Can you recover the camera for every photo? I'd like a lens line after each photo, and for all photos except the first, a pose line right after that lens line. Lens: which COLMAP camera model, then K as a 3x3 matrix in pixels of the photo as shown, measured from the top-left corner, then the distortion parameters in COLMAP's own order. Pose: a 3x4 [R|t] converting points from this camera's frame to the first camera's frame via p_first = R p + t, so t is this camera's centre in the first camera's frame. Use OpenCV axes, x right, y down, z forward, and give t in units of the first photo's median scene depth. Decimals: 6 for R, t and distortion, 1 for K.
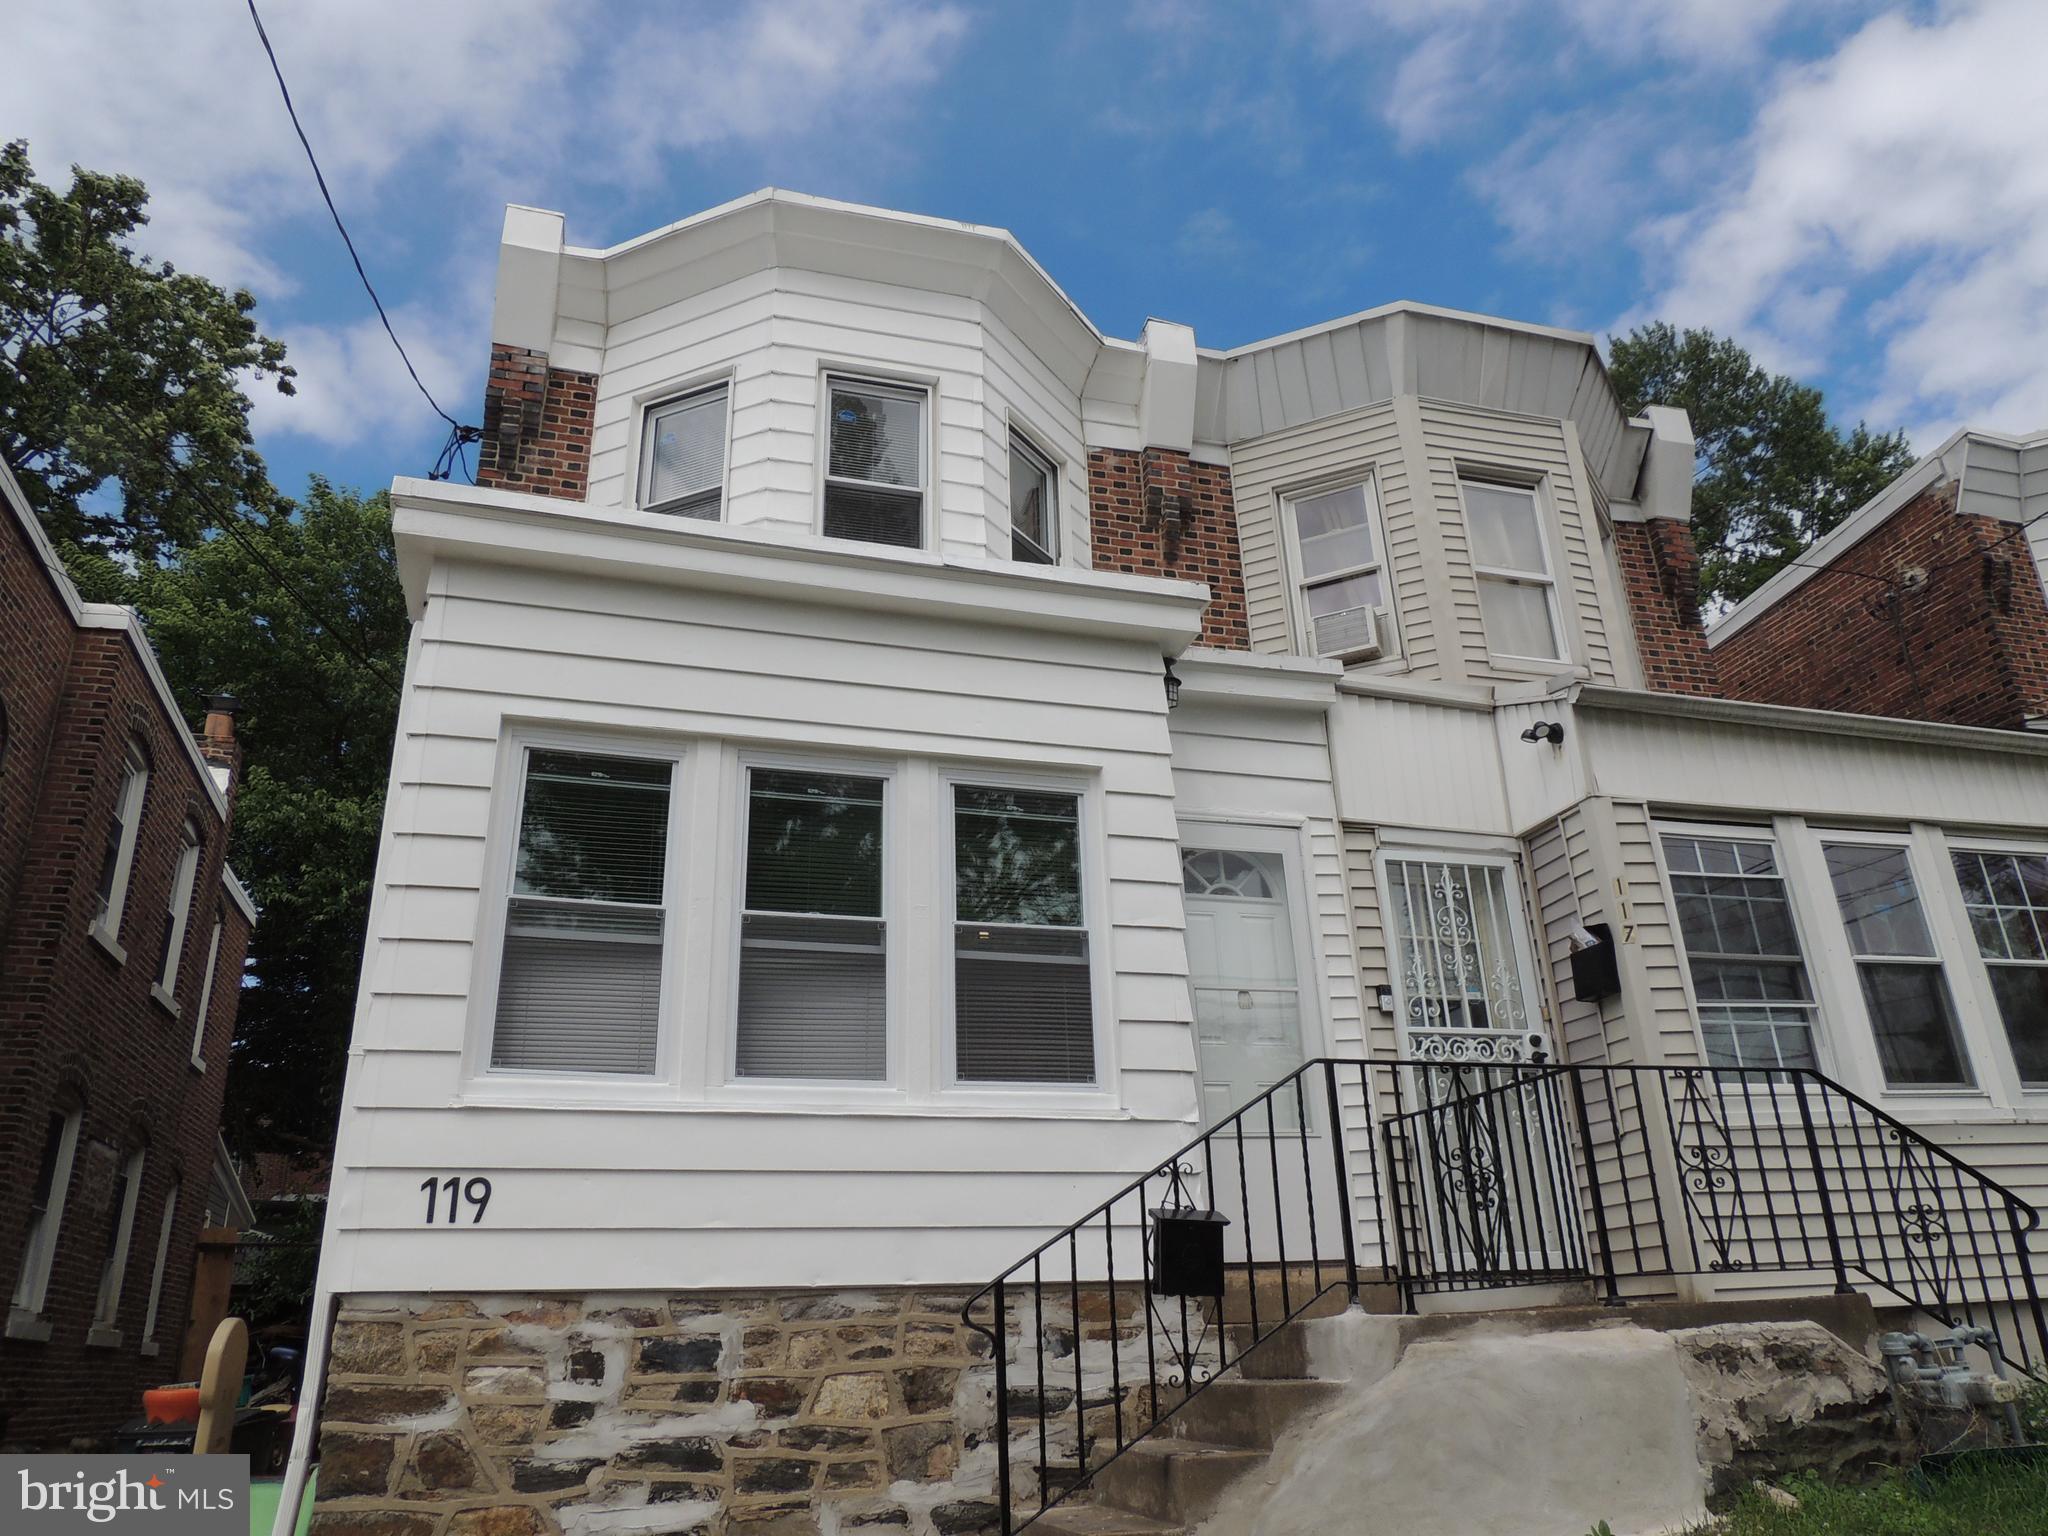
lens RADIAL K [[1454.7, 0, 1030.4], [0, 1454.7, 768.1], [0, 0, 1]] dist [-0.024725, 0.001776]
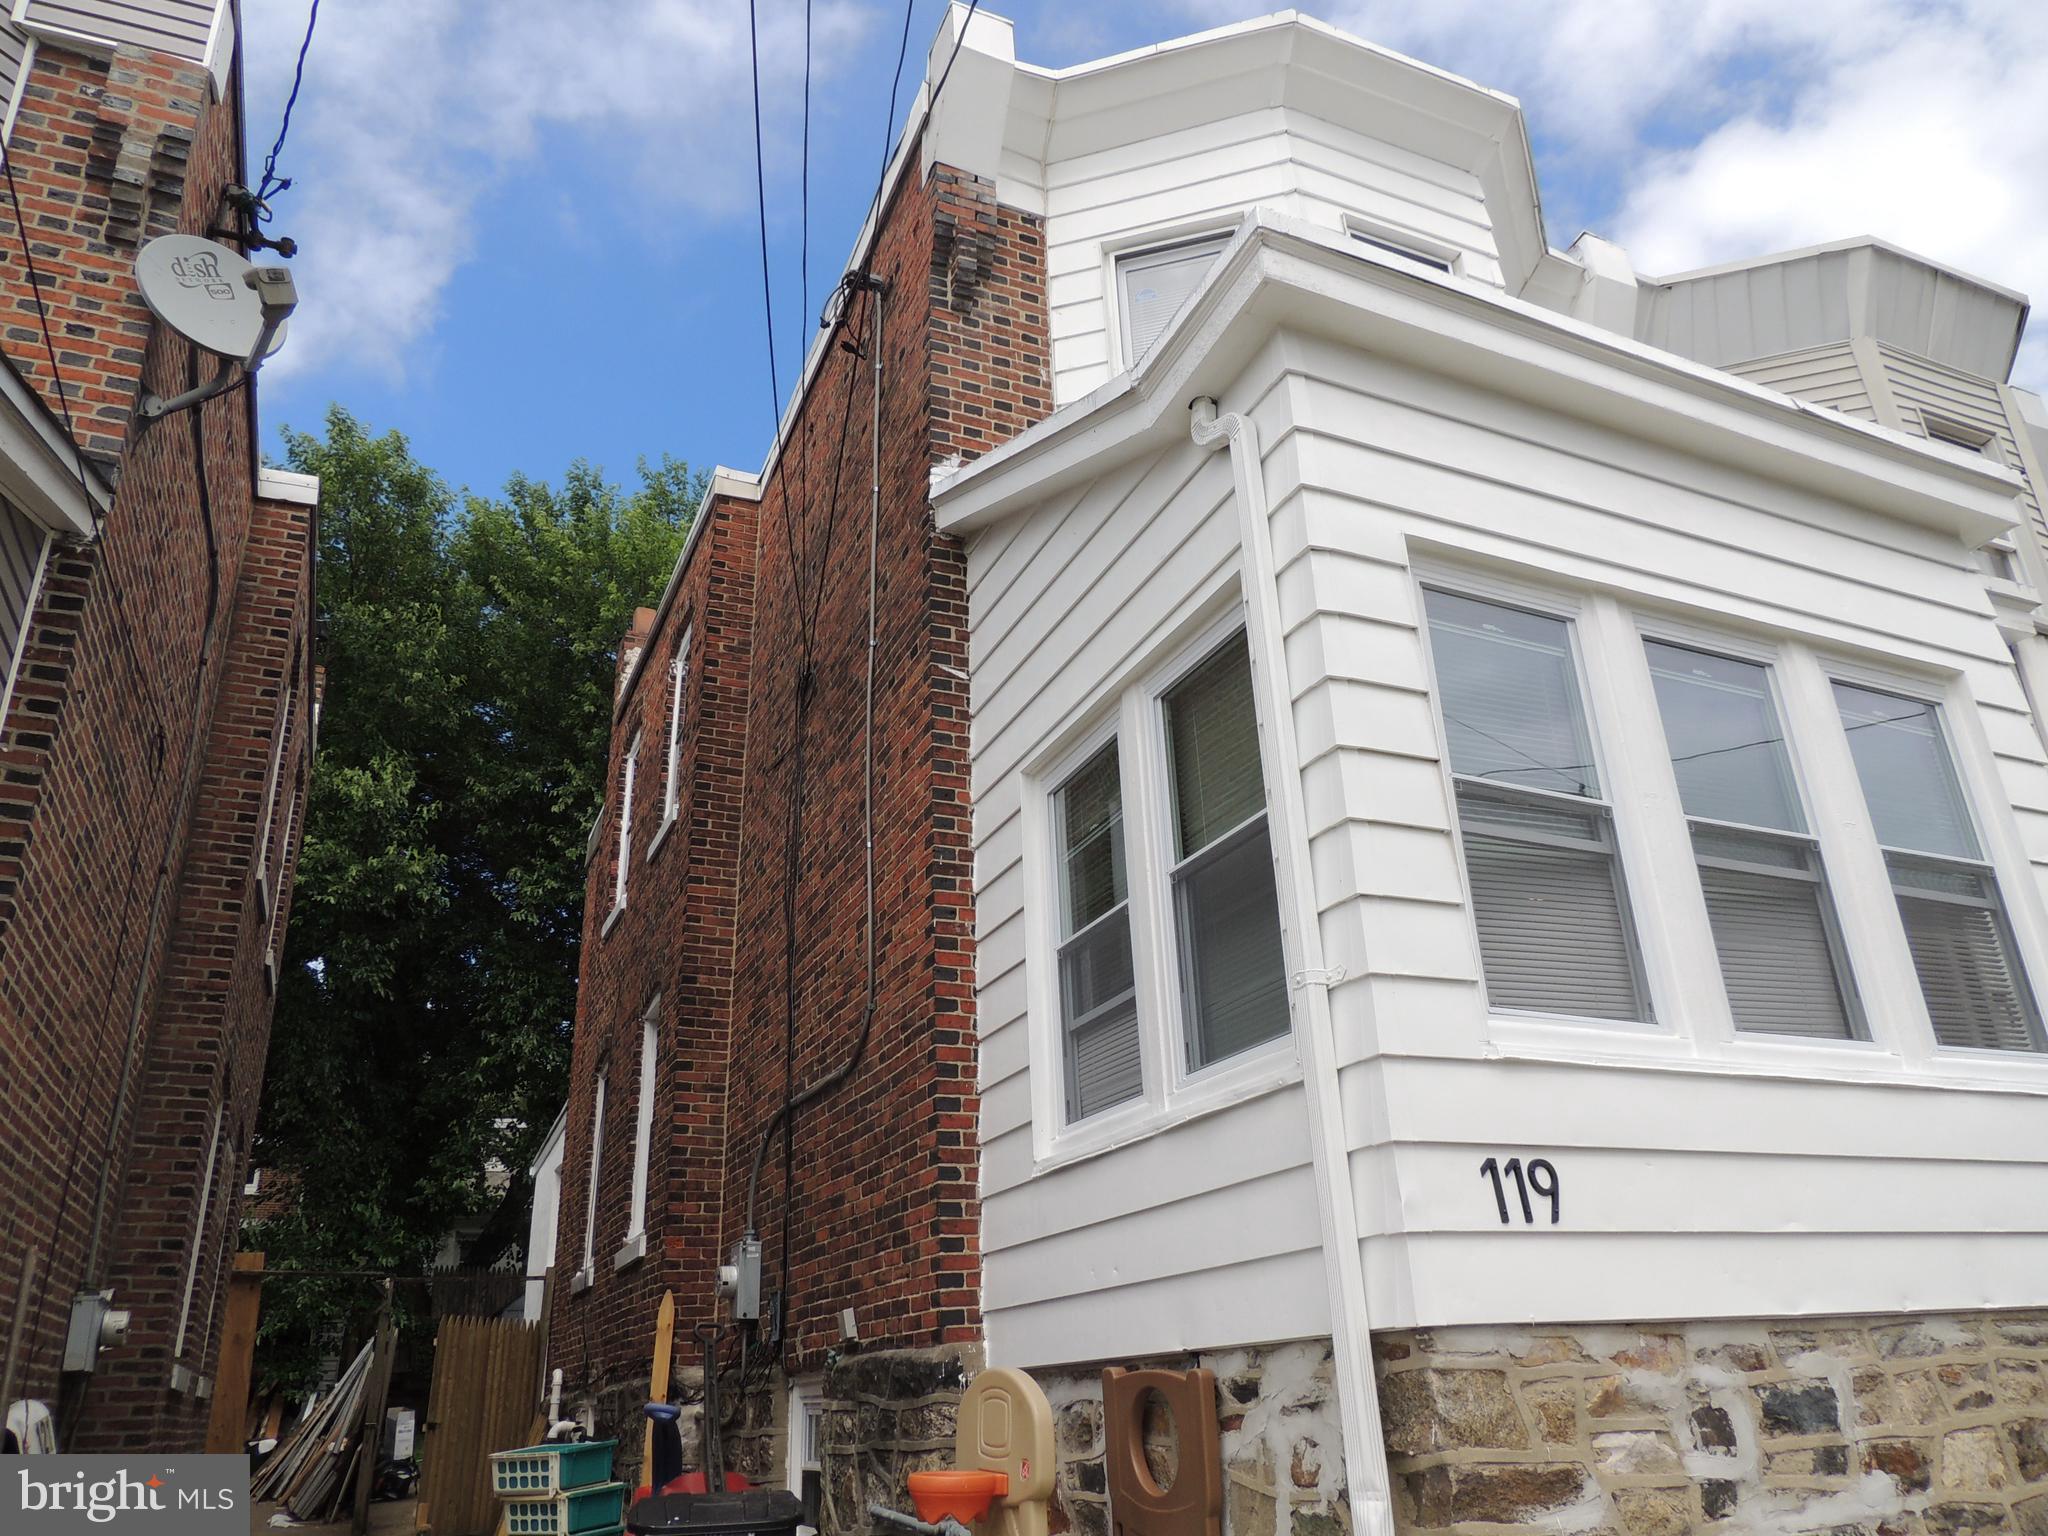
lens RADIAL K [[1454.7, 0, 1021.3], [0, 1454.7, 766.9], [0, 0, 1]] dist [-0.024725, 0.001776]
pose [[0.991523, 0.047651, 0.120874, -0.700029], [-0.044635, 0.998624, -0.027537, 0.119733], [-0.122020, 0.021908, 0.992286, 0.320035]]
